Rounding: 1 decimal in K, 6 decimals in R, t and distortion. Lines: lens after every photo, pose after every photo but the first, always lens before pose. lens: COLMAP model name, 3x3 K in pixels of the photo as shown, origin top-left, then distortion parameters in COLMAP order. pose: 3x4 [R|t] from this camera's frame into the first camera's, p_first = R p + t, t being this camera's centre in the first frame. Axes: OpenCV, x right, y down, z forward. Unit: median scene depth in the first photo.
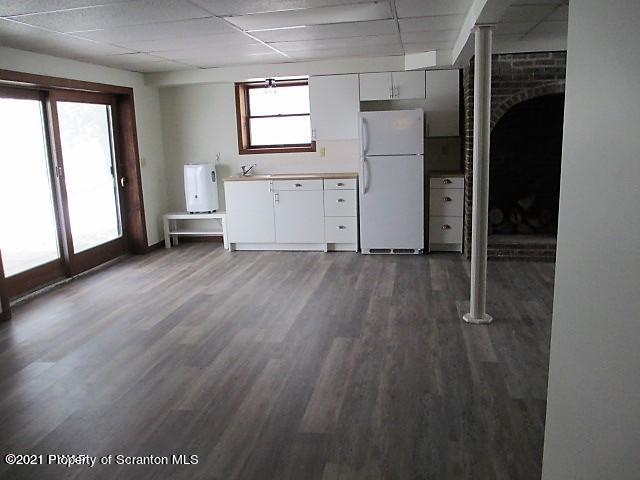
lens RADIAL K [[542.3, 0, 319.0], [0, 542.3, 239.6], [0, 0, 1]] dist [-0.019510, -0.008715]
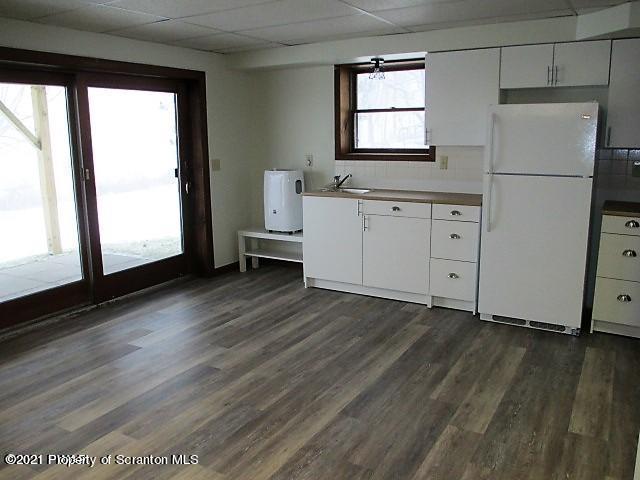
lens RADIAL K [[542.3, 0, 321.6], [0, 542.3, 235.2], [0, 0, 1]] dist [-0.019510, -0.008715]
pose [[0.939261, 0.090138, -0.331156, 0.104278], [-0.090601, 0.995788, 0.014075, -0.066878], [0.331029, 0.016782, 0.943471, 0.305092]]
